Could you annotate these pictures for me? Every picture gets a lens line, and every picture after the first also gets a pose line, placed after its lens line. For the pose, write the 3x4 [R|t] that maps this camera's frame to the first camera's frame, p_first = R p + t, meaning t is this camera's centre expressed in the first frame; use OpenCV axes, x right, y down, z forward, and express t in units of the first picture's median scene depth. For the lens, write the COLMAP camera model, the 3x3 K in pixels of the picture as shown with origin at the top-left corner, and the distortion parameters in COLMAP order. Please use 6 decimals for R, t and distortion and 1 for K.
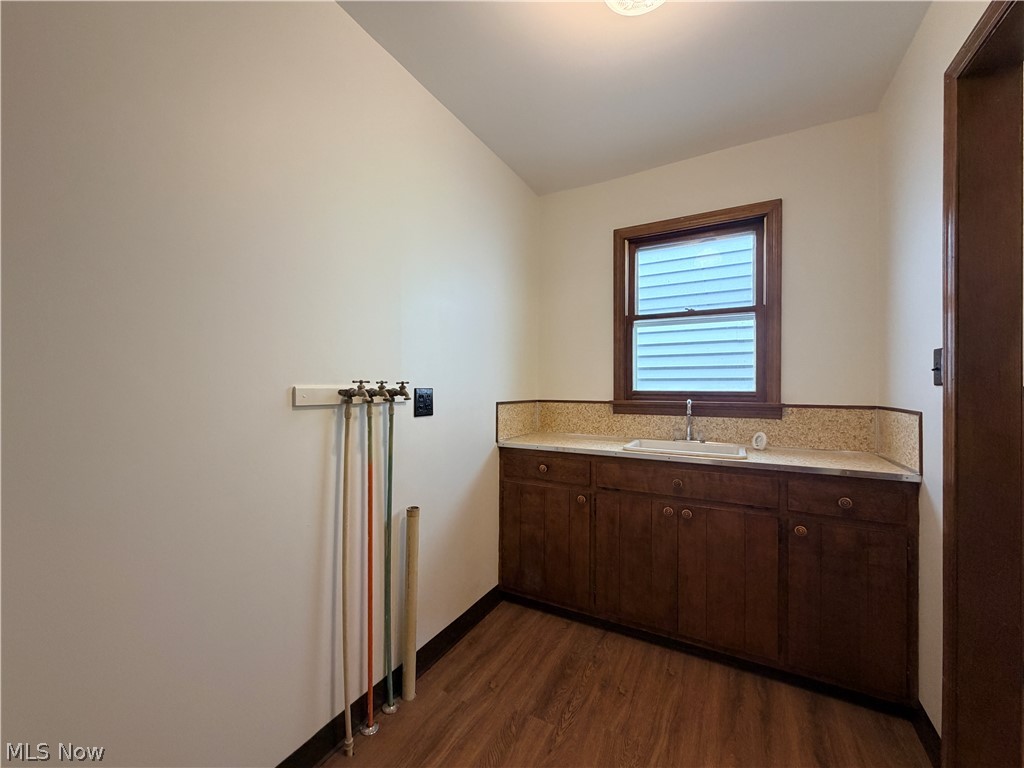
lens RADIAL K [[408.4, 0, 510.3], [0, 408.4, 384.9], [0, 0, 1]] dist [-0.001868, 0.000637]
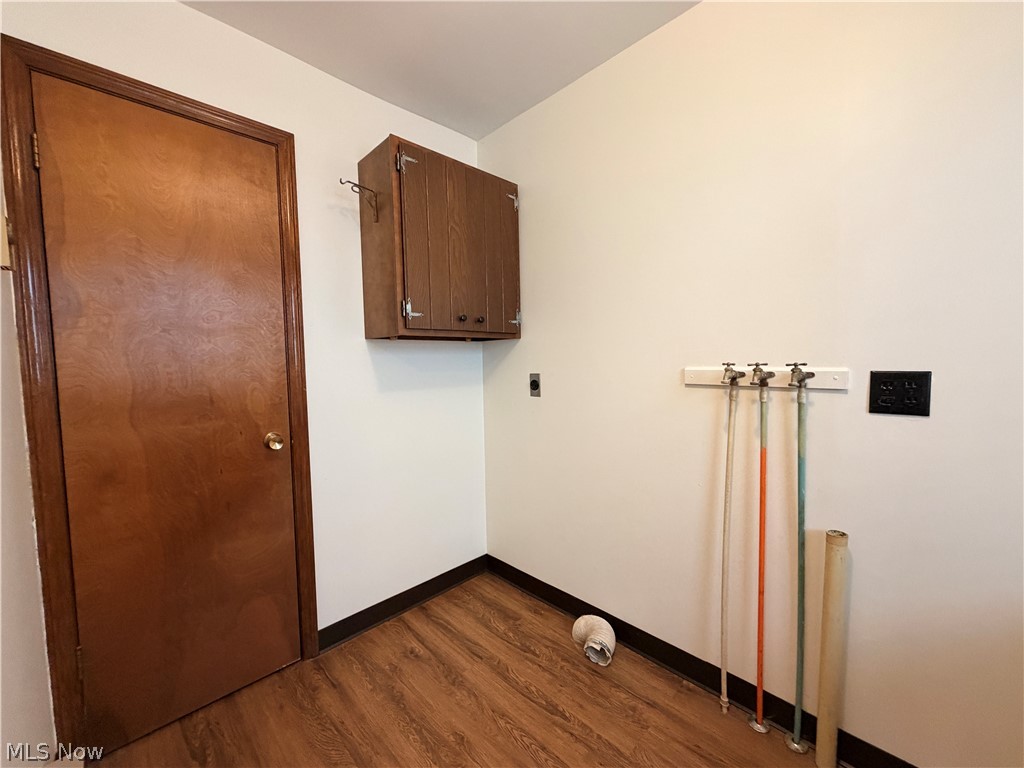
lens RADIAL K [[408.4, 0, 510.3], [0, 408.4, 384.9], [0, 0, 1]] dist [-0.001868, 0.000637]
pose [[-0.282975, 0.051946, -0.957719, 0.708635], [0.023500, 0.998608, 0.047220, -0.014499], [0.958839, -0.009145, -0.283802, 0.746472]]
